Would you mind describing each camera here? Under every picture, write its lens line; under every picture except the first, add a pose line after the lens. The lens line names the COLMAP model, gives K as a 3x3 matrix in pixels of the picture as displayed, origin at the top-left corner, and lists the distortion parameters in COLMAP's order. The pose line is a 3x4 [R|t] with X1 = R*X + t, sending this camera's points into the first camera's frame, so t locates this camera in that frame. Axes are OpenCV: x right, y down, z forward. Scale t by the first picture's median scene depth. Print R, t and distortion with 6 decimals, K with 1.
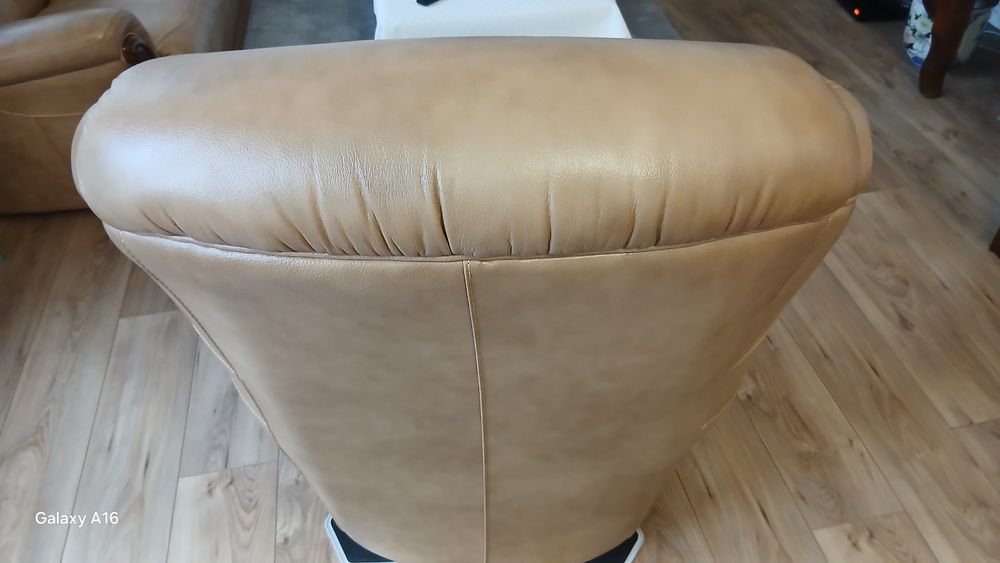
lens RADIAL K [[767.0, 0, 520.2], [0, 767.0, 278.6], [0, 0, 1]] dist [0.161188, -0.306126]
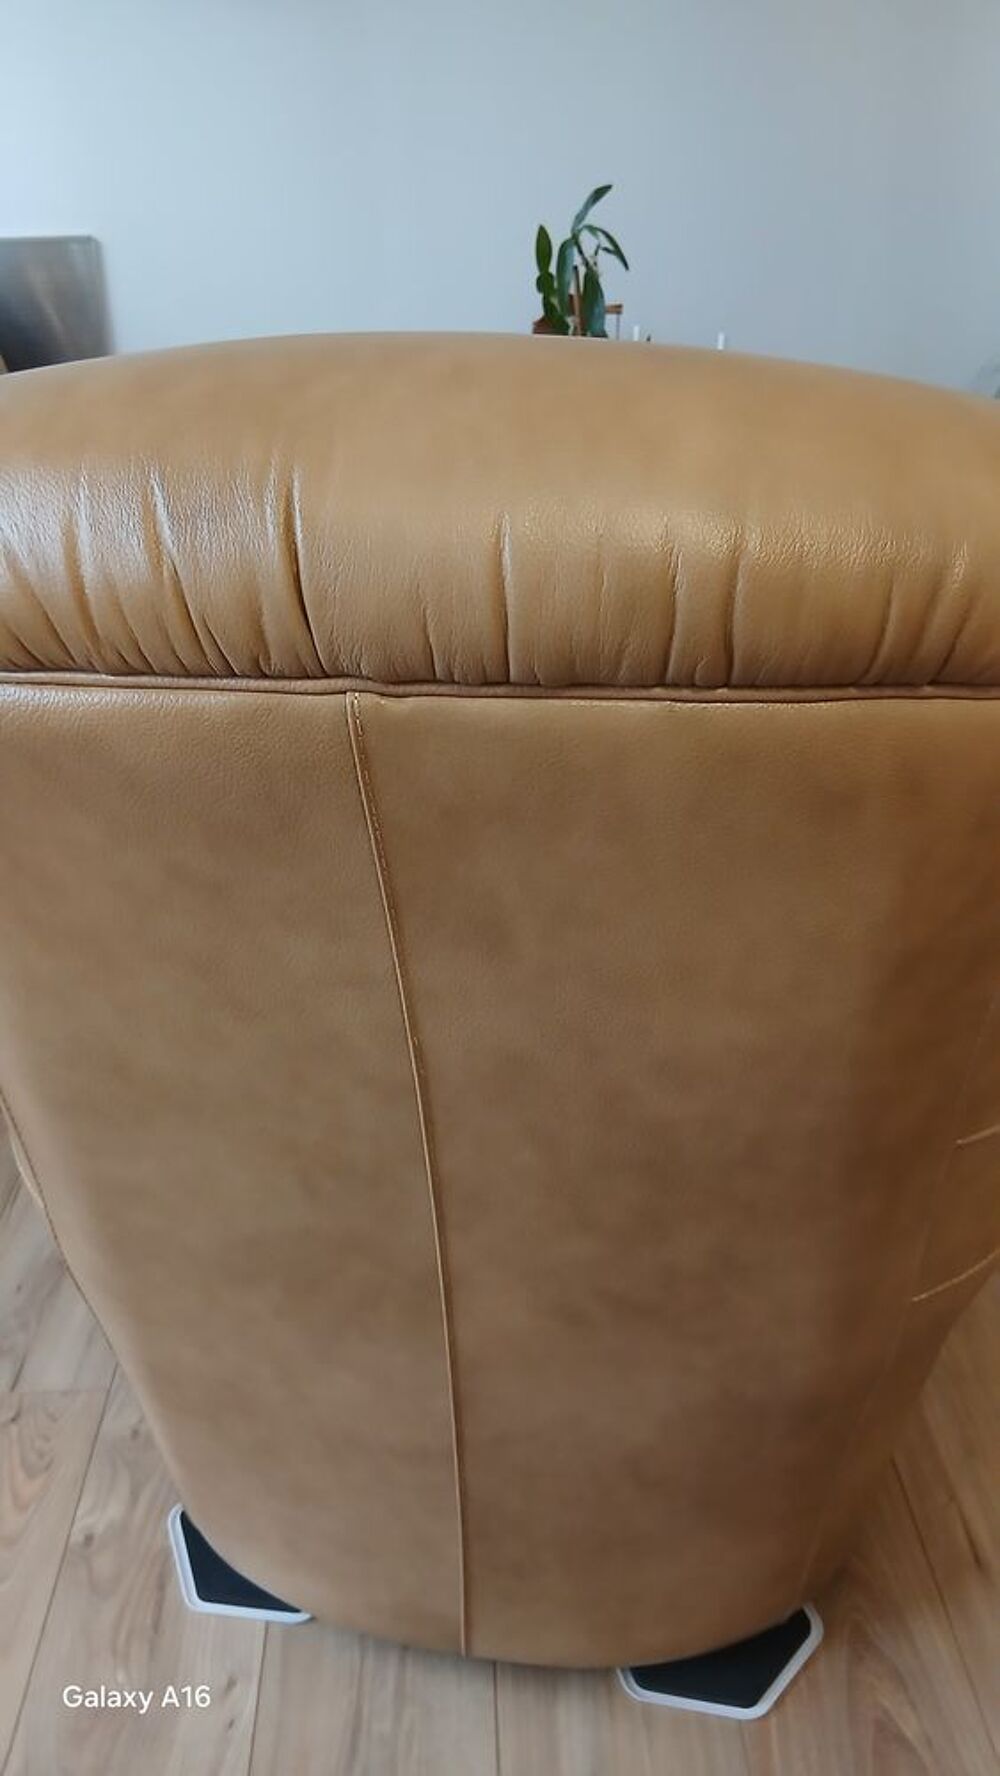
lens RADIAL K [[1362.3, 0, 533.5], [0, 1362.3, 889.6], [0, 0, 1]] dist [0.161188, -0.306126]
pose [[0.988532, 0.056624, -0.139993, 0.117843], [-0.092376, 0.960101, -0.263954, 0.212358], [0.119462, 0.273859, 0.954322, 0.114002]]
